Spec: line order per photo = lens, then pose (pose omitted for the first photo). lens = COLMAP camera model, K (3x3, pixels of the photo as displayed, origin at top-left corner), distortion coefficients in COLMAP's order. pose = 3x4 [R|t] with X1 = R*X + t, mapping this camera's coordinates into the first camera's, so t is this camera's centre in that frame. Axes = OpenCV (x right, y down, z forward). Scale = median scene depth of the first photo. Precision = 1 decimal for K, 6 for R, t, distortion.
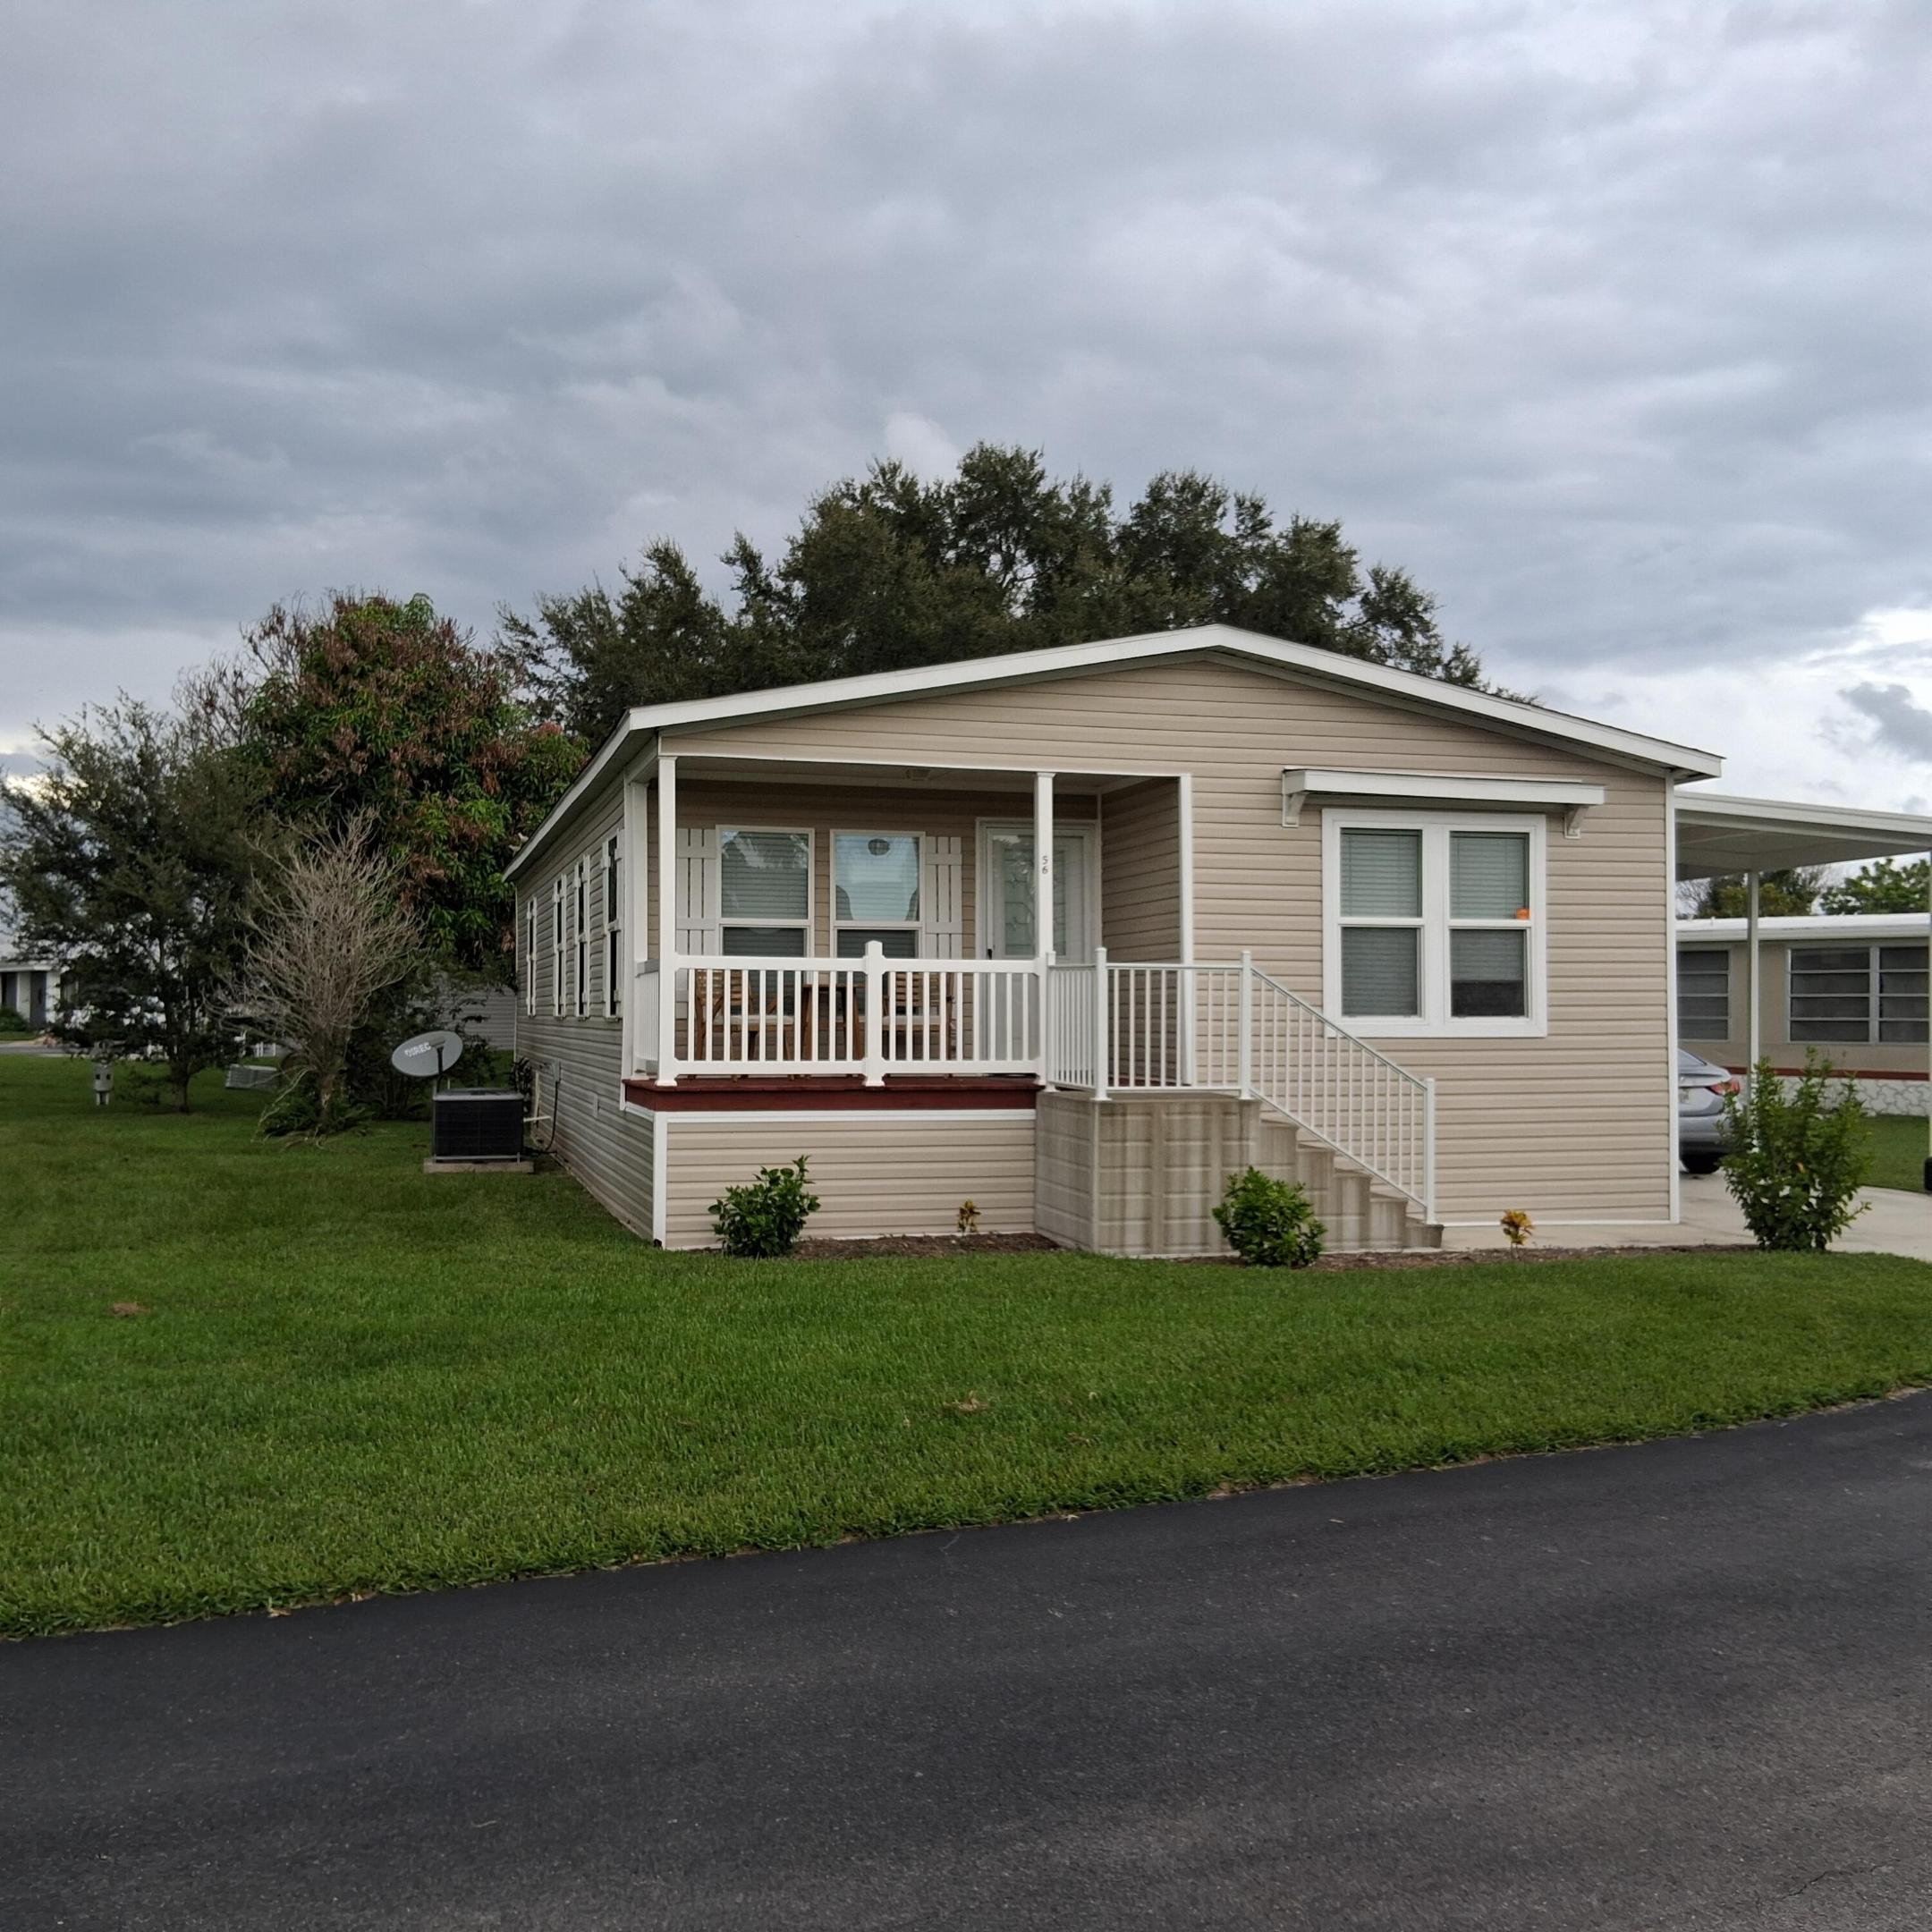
lens RADIAL K [[1929.5, 0, 966.7], [0, 1929.5, 957.5], [0, 0, 1]] dist [0.071825, 0.000000]
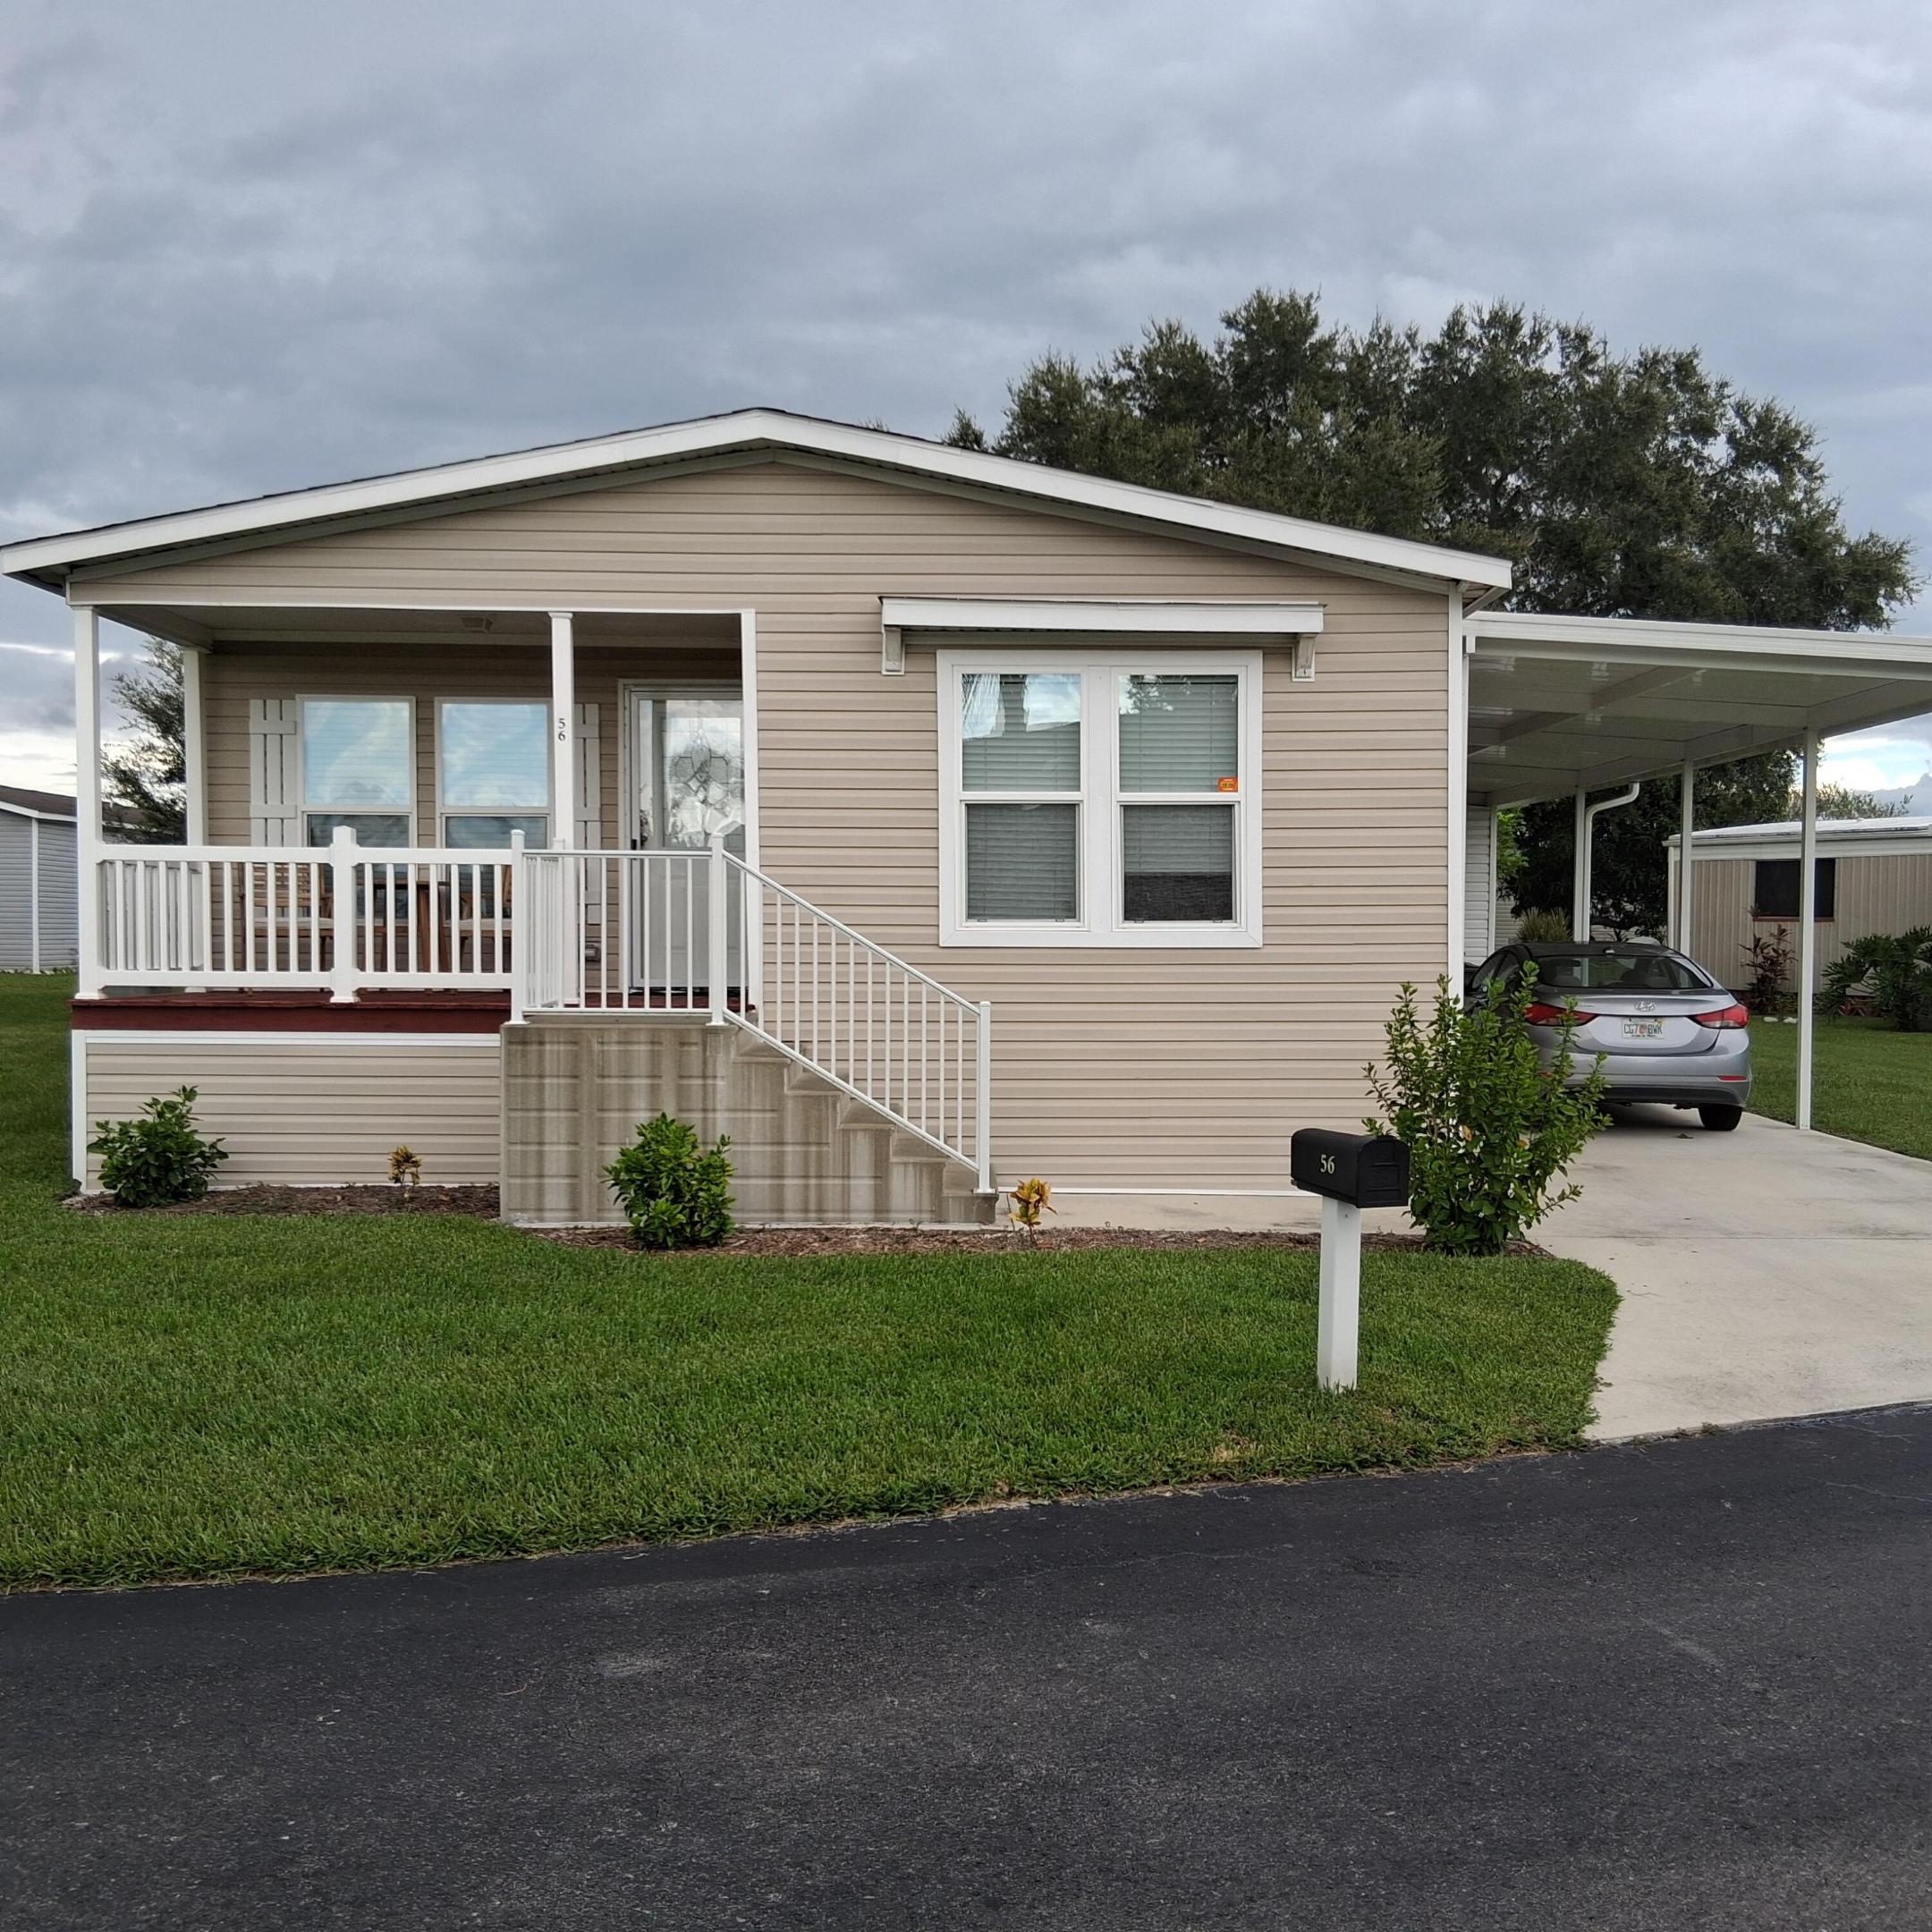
lens RADIAL K [[1929.5, 0, 964.5], [0, 1929.5, 975.1], [0, 0, 1]] dist [0.071825, 0.000000]
pose [[0.964185, 0.008954, -0.265080, 0.408448], [0.005115, 0.998616, 0.052336, 0.012252], [0.265182, -0.051818, 0.962805, 0.261694]]
